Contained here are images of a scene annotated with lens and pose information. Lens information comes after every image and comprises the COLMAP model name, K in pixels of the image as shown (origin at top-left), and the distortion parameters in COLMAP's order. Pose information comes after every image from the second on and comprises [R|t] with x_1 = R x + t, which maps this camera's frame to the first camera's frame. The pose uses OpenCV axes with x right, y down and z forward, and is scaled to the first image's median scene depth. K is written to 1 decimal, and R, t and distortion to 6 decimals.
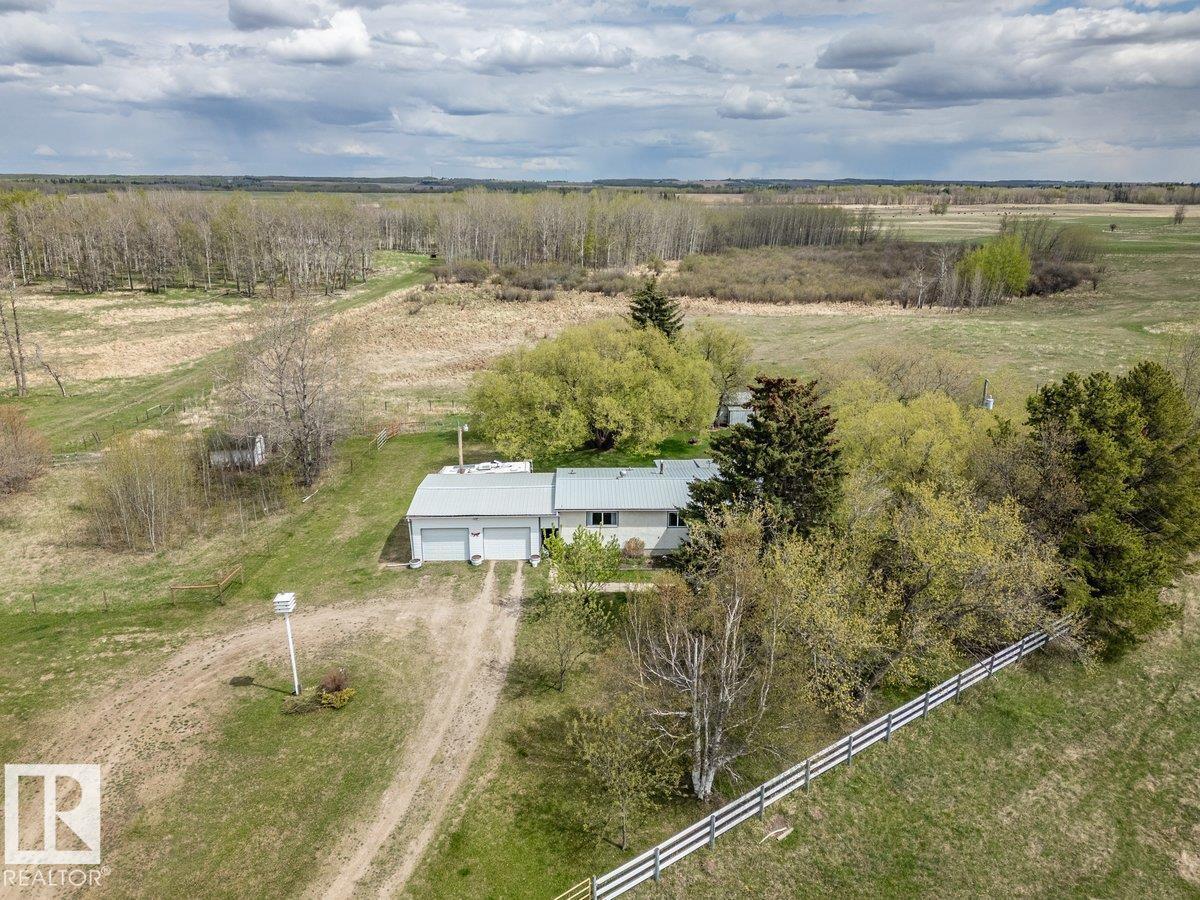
lens RADIAL K [[856.5, 0, 596.2], [0, 856.5, 494.5], [0, 0, 1]] dist [0.062736, -0.041381]
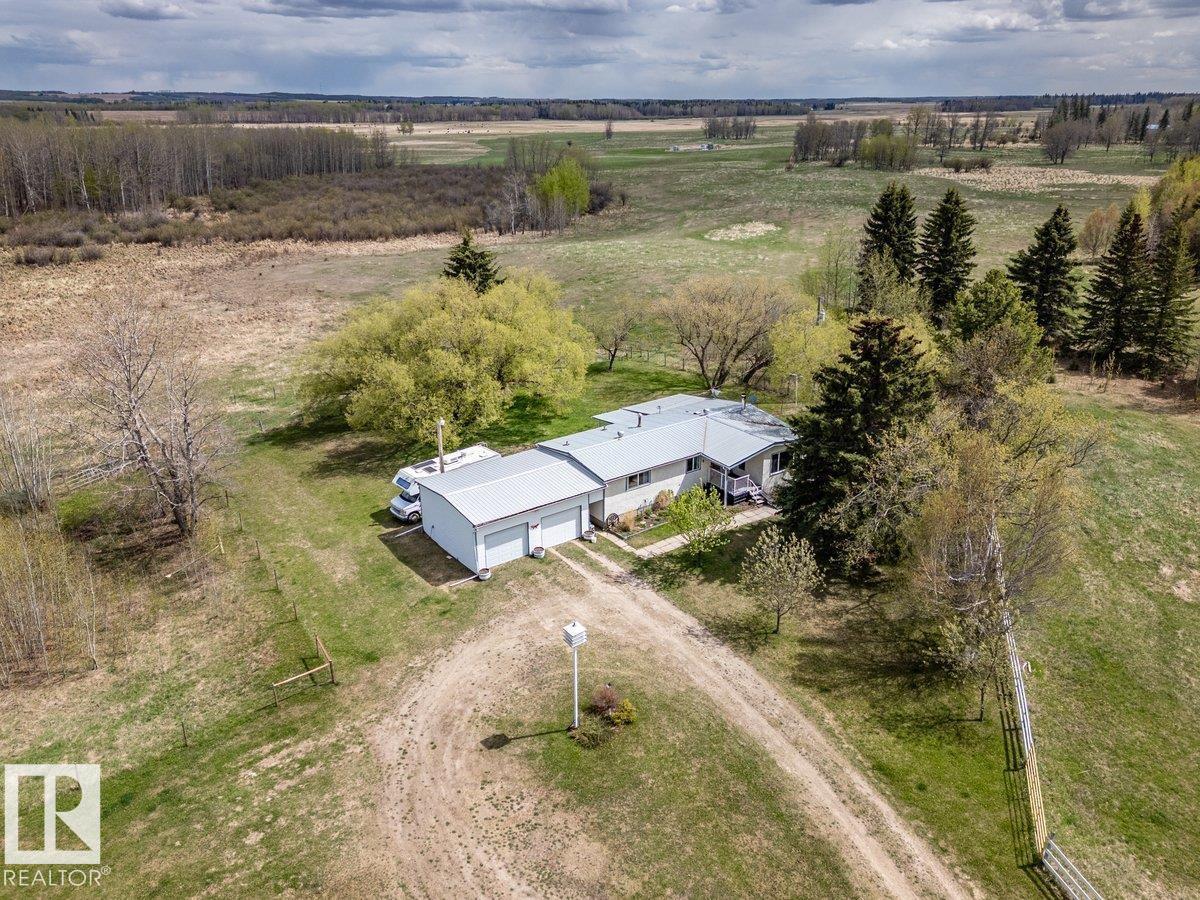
lens RADIAL K [[841.0, 0, 603.3], [0, 841.0, 533.0], [0, 0, 1]] dist [0.062052, -0.034263]
pose [[0.818429, -0.270462, 0.506975, -0.142627], [0.204473, 0.961629, 0.182922, -0.026444], [-0.536995, -0.046046, 0.842328, 0.042322]]
